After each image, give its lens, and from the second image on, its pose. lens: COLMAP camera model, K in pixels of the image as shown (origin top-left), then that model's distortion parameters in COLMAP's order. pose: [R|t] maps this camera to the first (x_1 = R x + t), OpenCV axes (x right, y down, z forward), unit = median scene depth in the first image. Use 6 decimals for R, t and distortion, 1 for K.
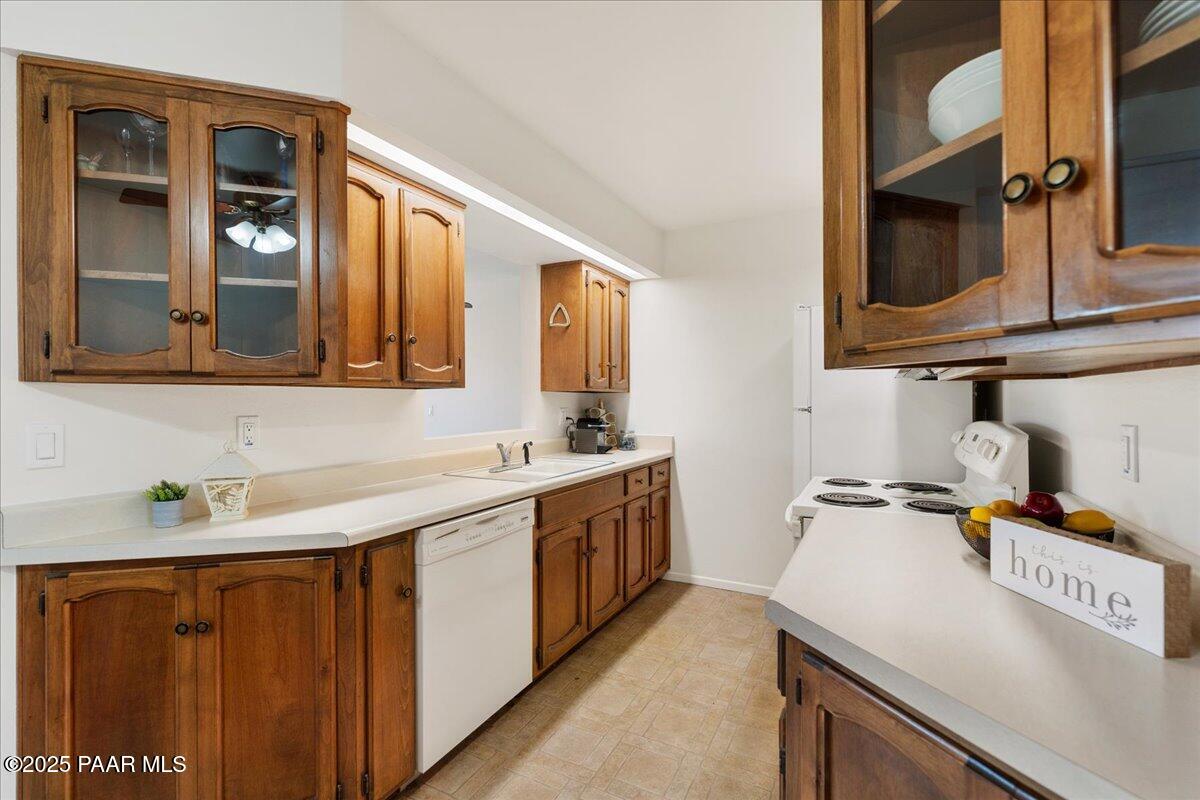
lens RADIAL K [[520.6, 0, 599.9], [0, 520.6, 400.3], [0, 0, 1]] dist [-0.000208, 0.000242]
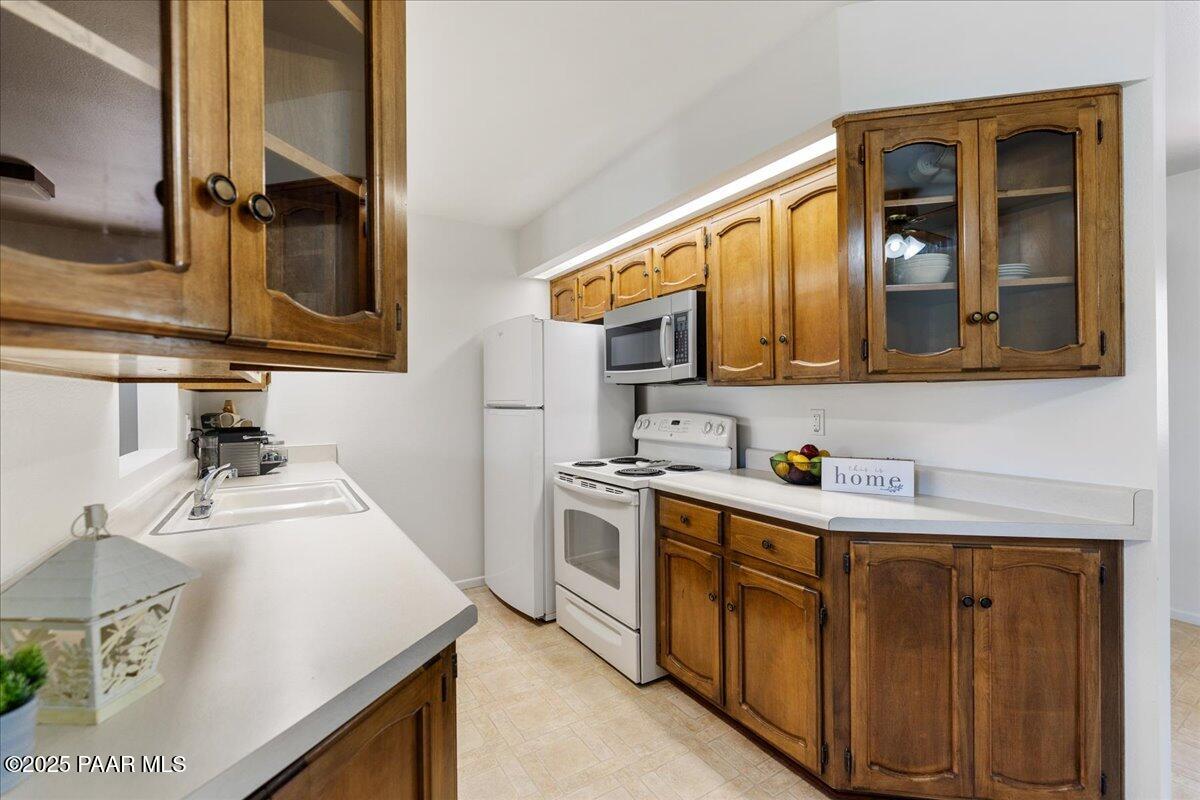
lens RADIAL K [[520.6, 0, 604.6], [0, 520.6, 397.1], [0, 0, 1]] dist [-0.000208, 0.000242]
pose [[0.497696, -0.001131, 0.867351, -0.993569], [0.007050, 0.999971, -0.002742, -0.003593], [-0.867323, 0.007480, 0.497690, 0.534536]]
